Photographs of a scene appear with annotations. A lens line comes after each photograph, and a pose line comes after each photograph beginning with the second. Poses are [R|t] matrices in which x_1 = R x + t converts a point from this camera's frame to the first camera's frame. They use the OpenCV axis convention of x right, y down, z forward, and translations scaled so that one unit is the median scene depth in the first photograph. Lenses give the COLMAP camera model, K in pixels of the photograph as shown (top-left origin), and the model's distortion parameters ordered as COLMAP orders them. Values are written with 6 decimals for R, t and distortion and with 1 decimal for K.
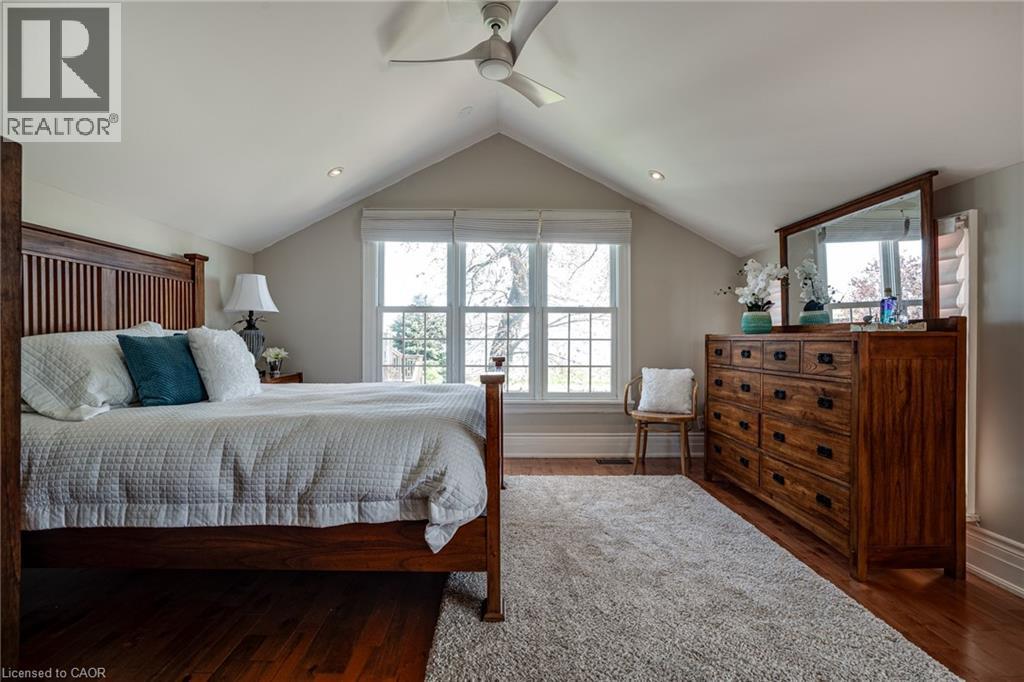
lens RADIAL K [[480.4, 0, 507.0], [0, 480.4, 338.6], [0, 0, 1]] dist [-0.048622, 0.027398]
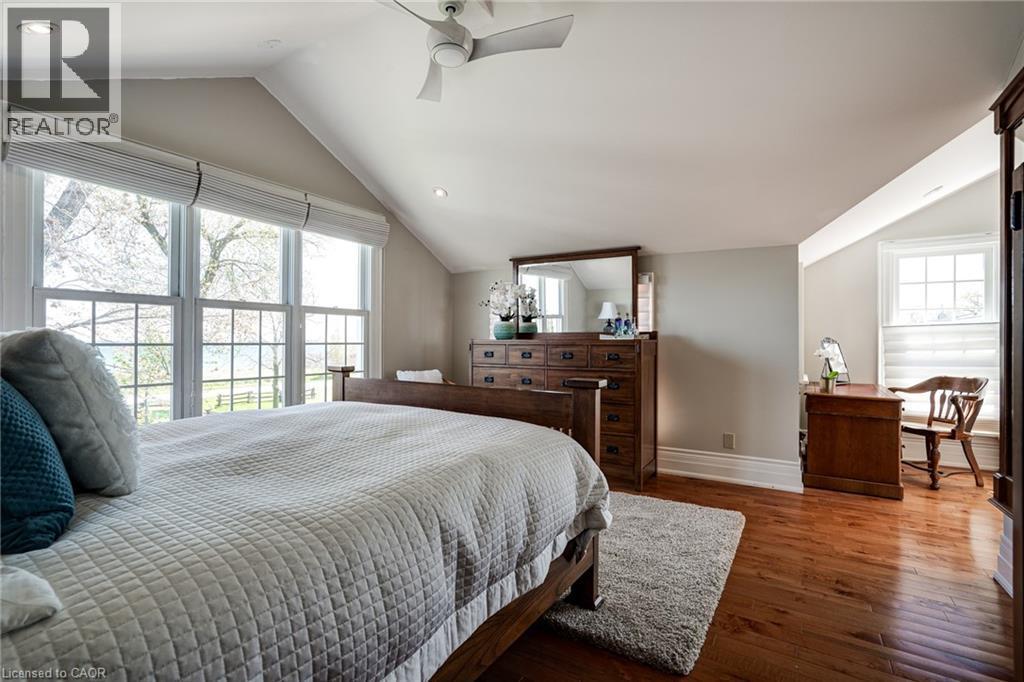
lens RADIAL K [[474.5, 0, 508.0], [0, 474.5, 343.7], [0, 0, 1]] dist [-0.052020, 0.025739]
pose [[0.541779, -0.005153, 0.840505, -0.803109], [-0.002734, 0.999965, 0.007894, -0.011519], [-0.840516, -0.006575, 0.541746, 0.455696]]
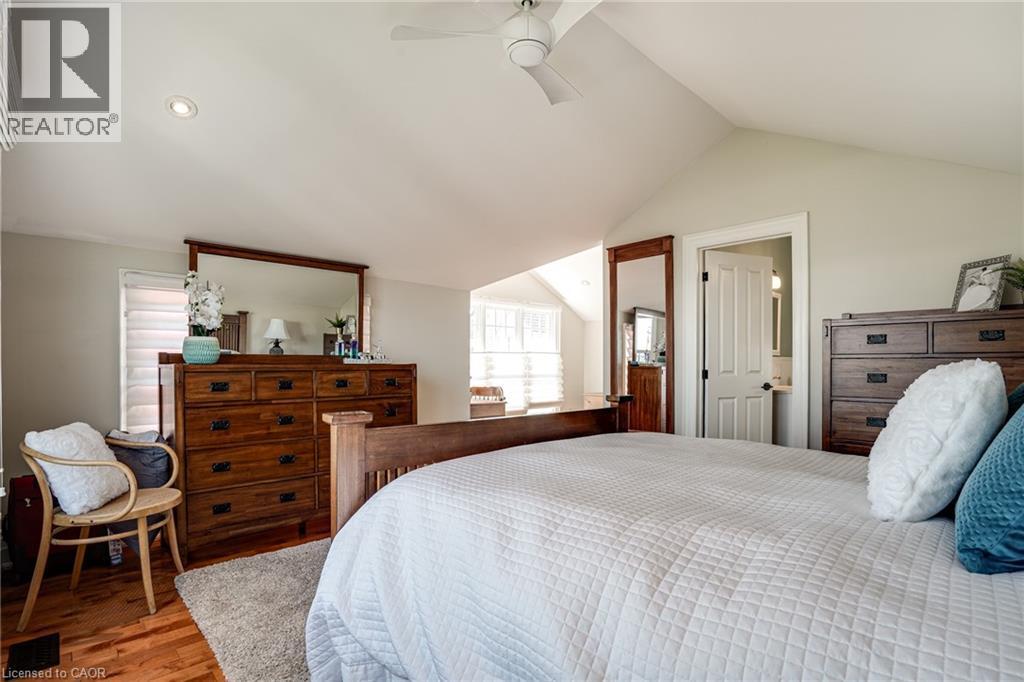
lens RADIAL K [[490.5, 0, 530.3], [0, 490.5, 356.1], [0, 0, 1]] dist [-0.063996, 0.028251]
pose [[-0.677306, 0.010723, 0.735623, -0.720186], [-0.001172, 0.999877, -0.015654, -0.014641], [-0.735700, -0.011465, -0.677210, 1.705195]]
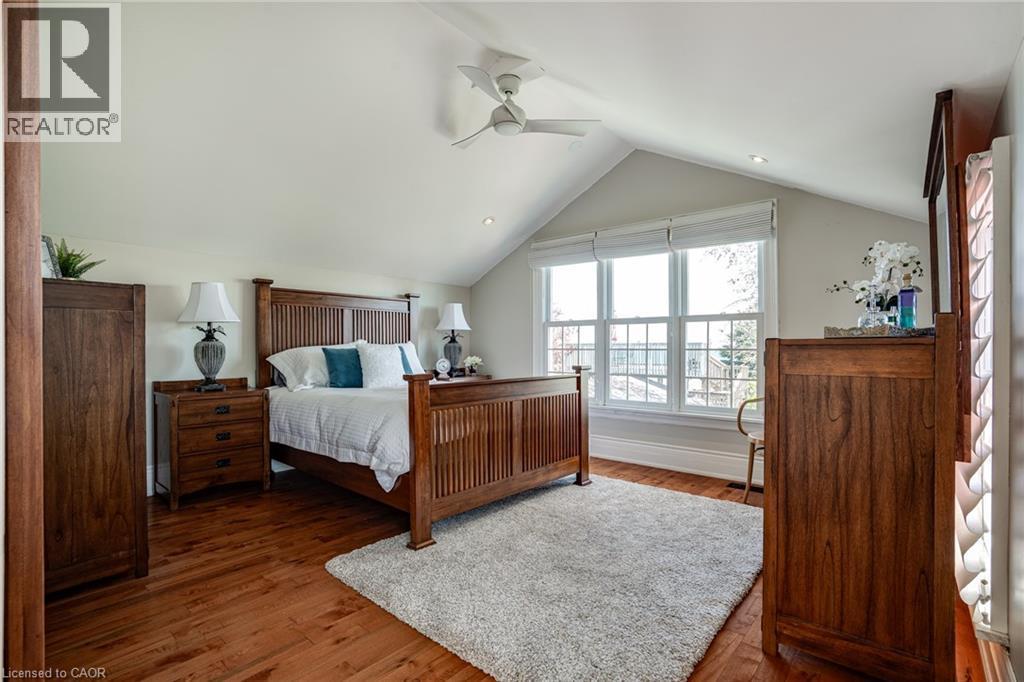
lens RADIAL K [[474.5, 0, 508.0], [0, 474.5, 343.7], [0, 0, 1]] dist [-0.052020, 0.025739]
pose [[0.745763, -0.010271, -0.666132, 0.851011], [0.003941, 0.999932, -0.011006, -0.000515], [0.666200, 0.005583, 0.745753, 0.108647]]
